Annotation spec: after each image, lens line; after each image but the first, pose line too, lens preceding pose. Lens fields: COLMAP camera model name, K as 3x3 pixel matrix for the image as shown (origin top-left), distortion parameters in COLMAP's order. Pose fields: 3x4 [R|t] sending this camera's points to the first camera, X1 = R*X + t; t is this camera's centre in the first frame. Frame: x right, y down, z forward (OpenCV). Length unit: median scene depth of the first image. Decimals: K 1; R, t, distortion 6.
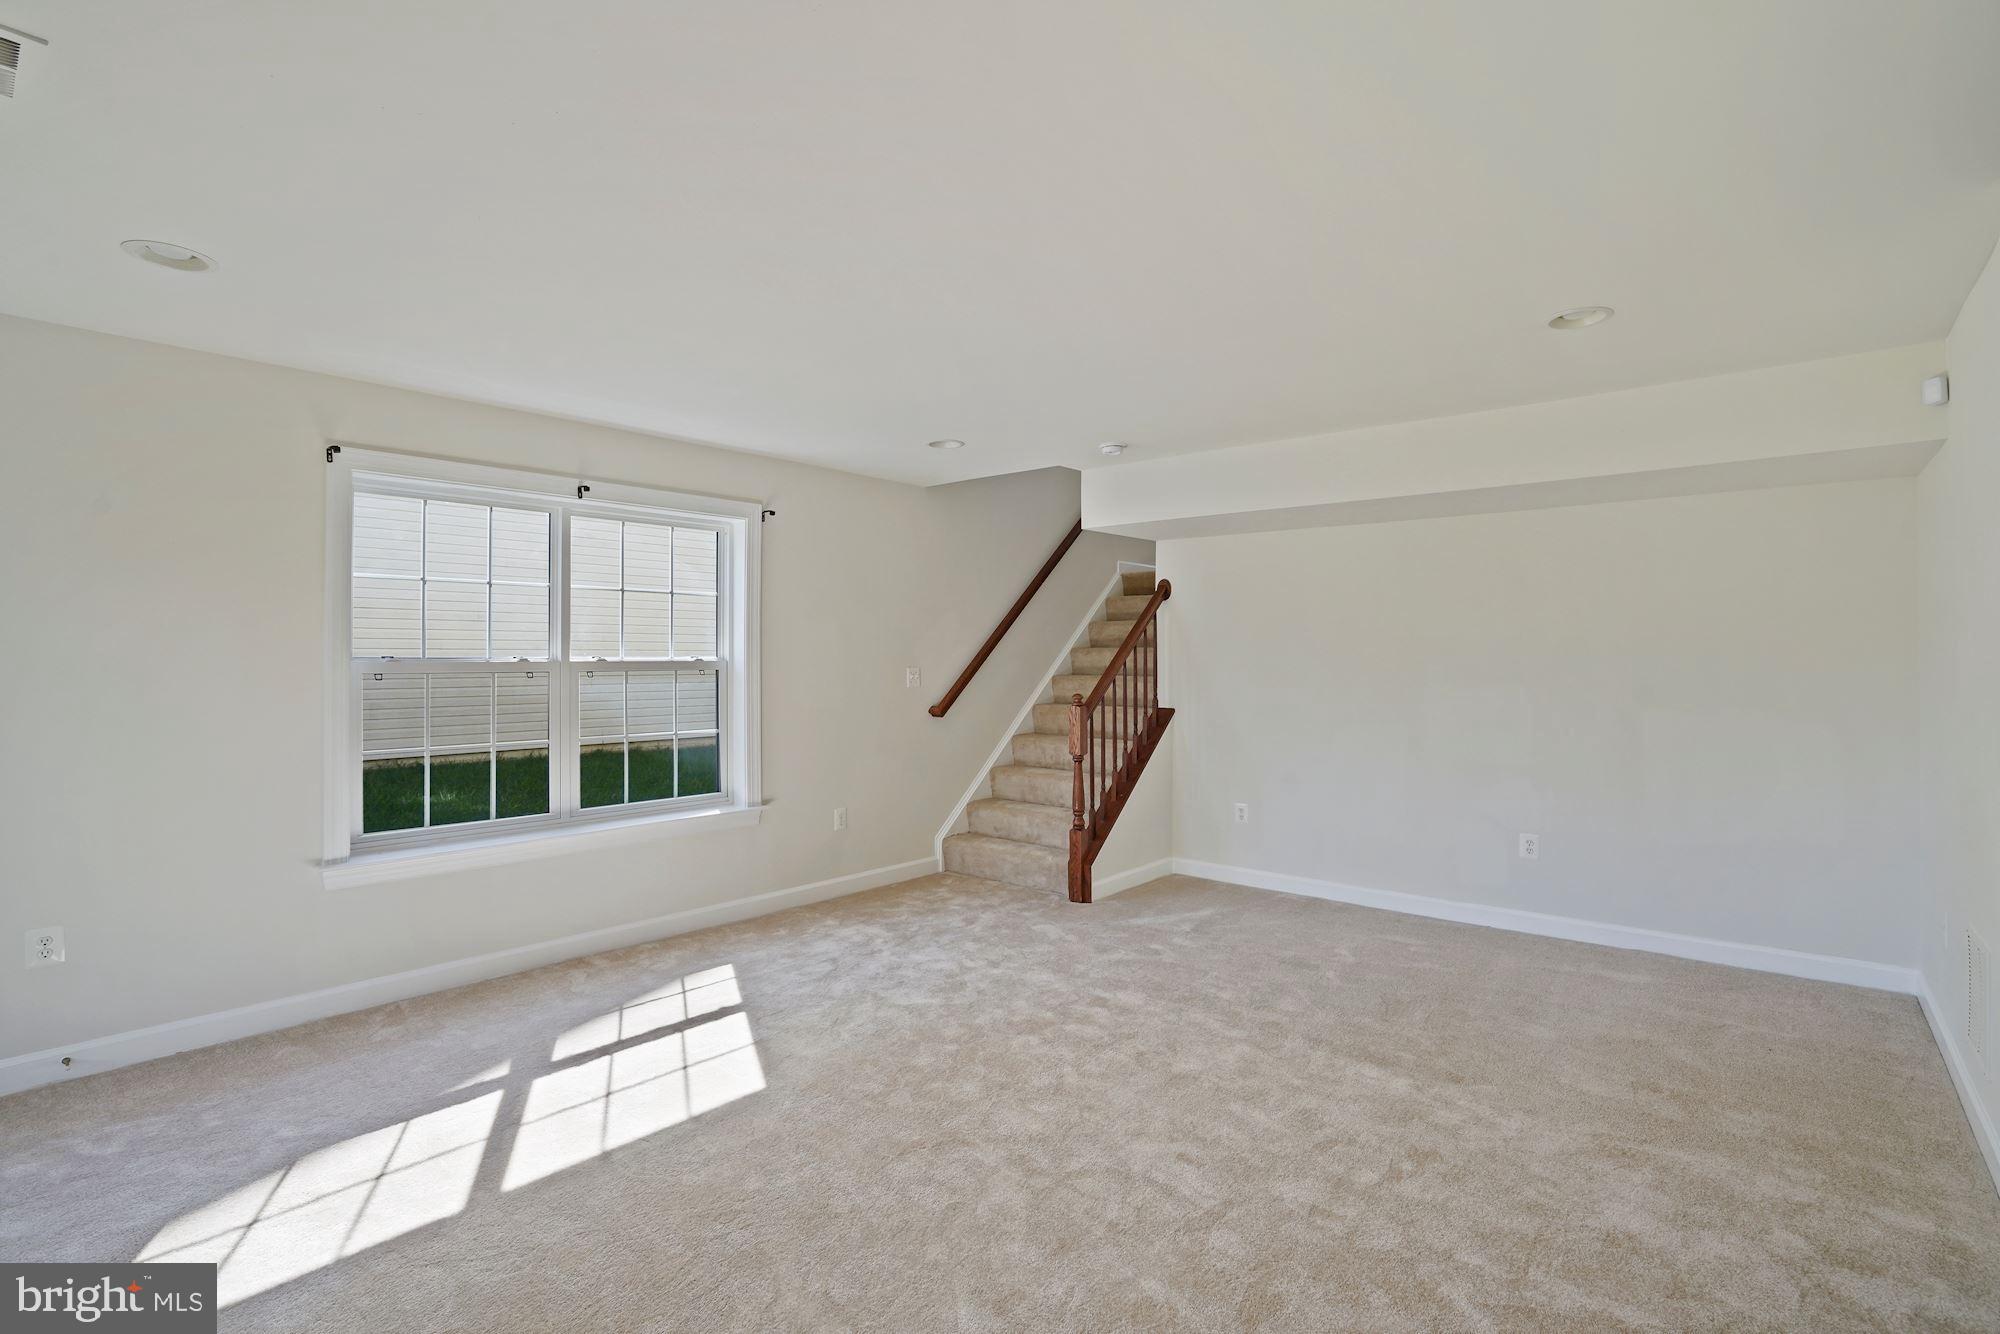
lens RADIAL K [[934.9, 0, 999.4], [0, 934.9, 663.6], [0, 0, 1]] dist [-0.054771, 0.019359]
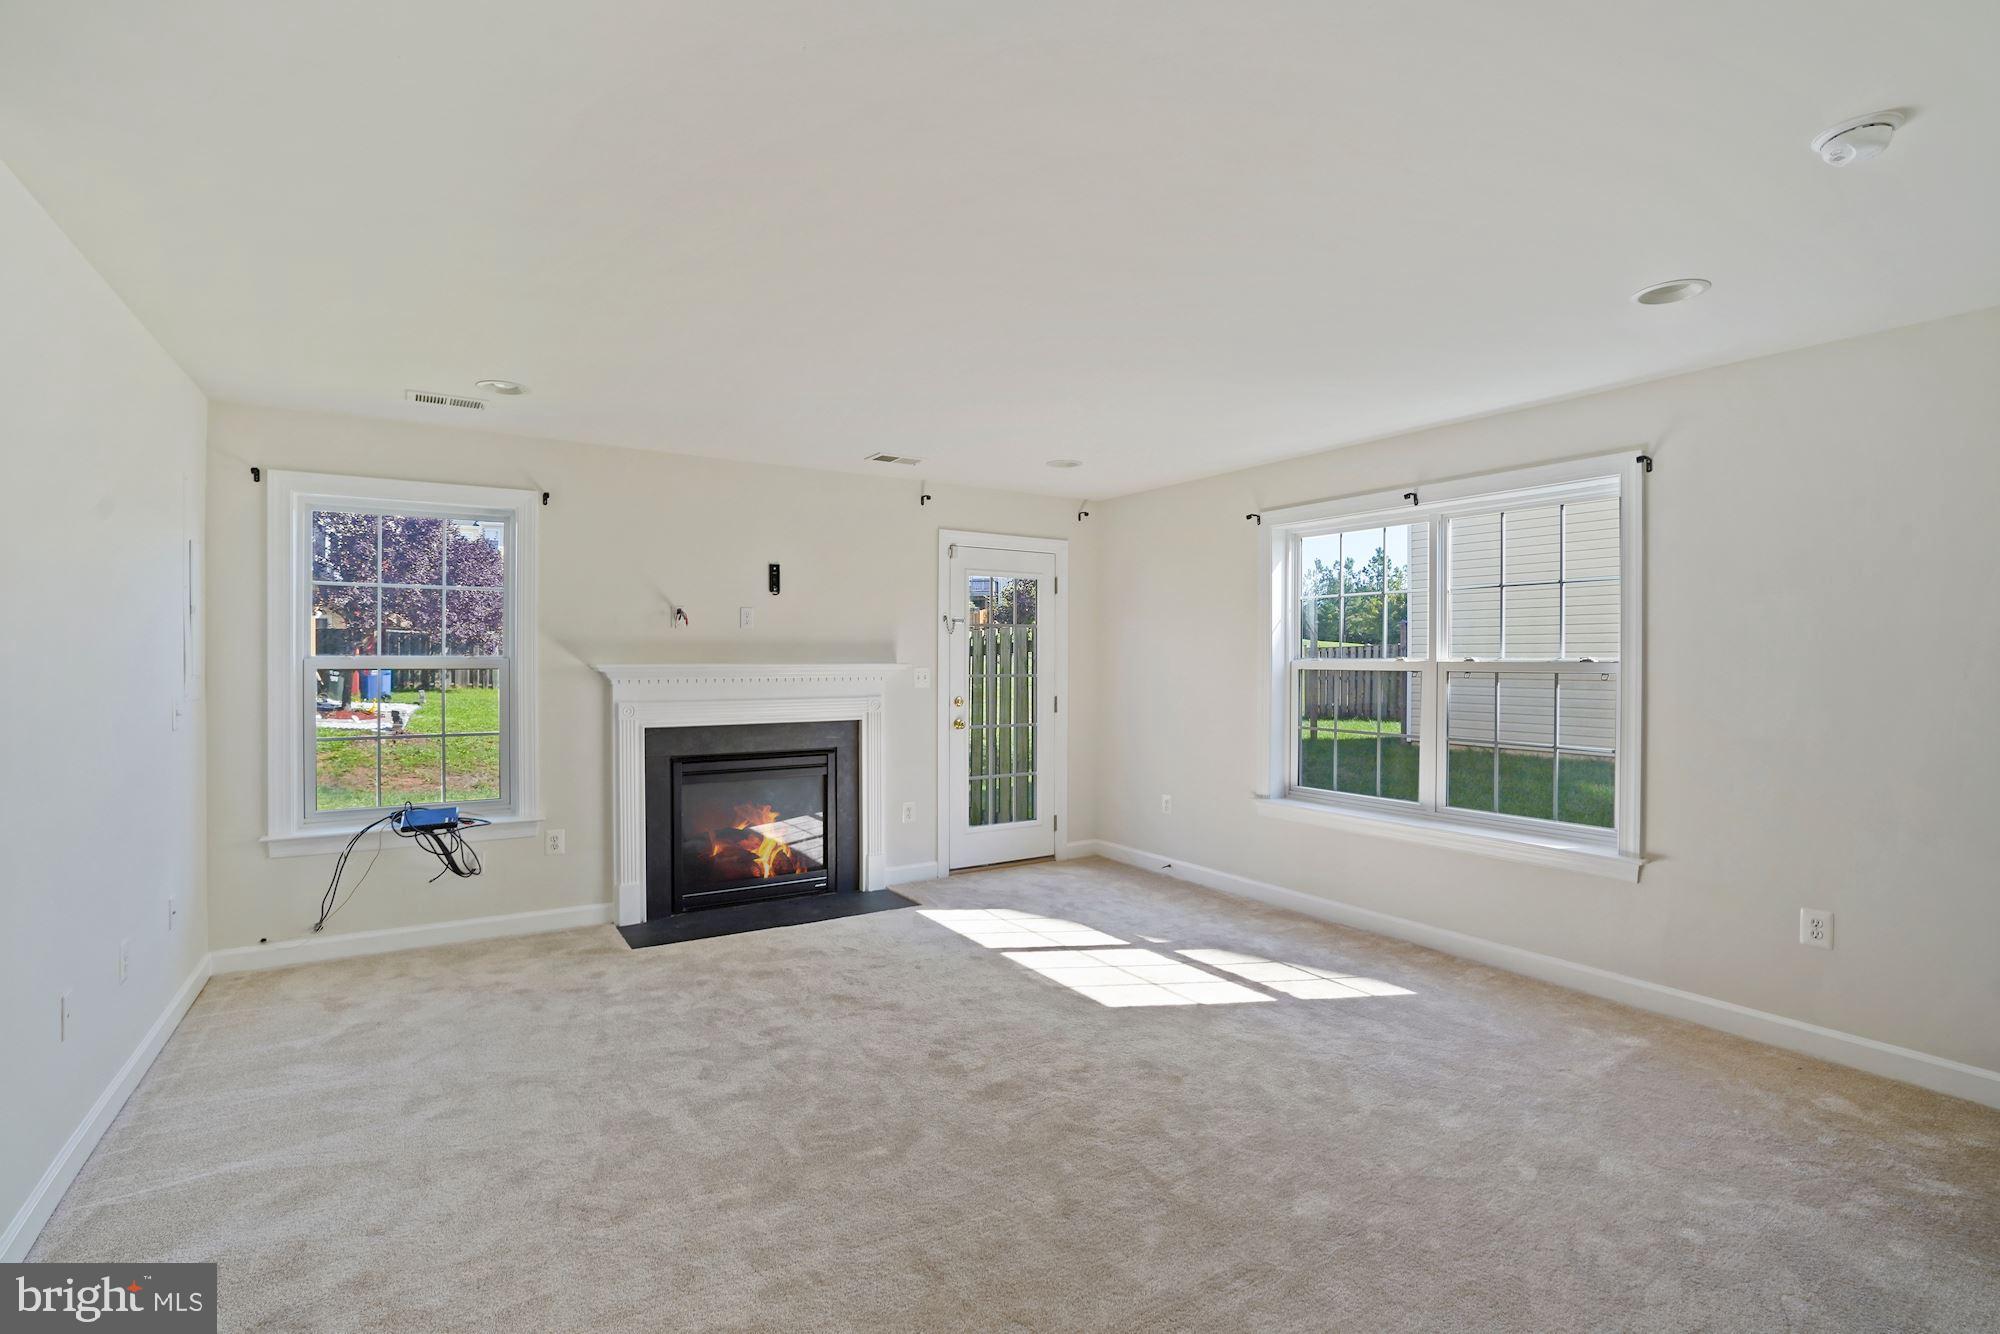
lens RADIAL K [[934.9, 0, 999.1], [0, 934.9, 663.6], [0, 0, 1]] dist [-0.054771, 0.019359]
pose [[-0.301373, 0.007399, -0.953478, 0.744984], [0.001665, 0.999972, 0.007234, -0.008410], [0.953505, 0.000593, -0.301377, 0.943297]]
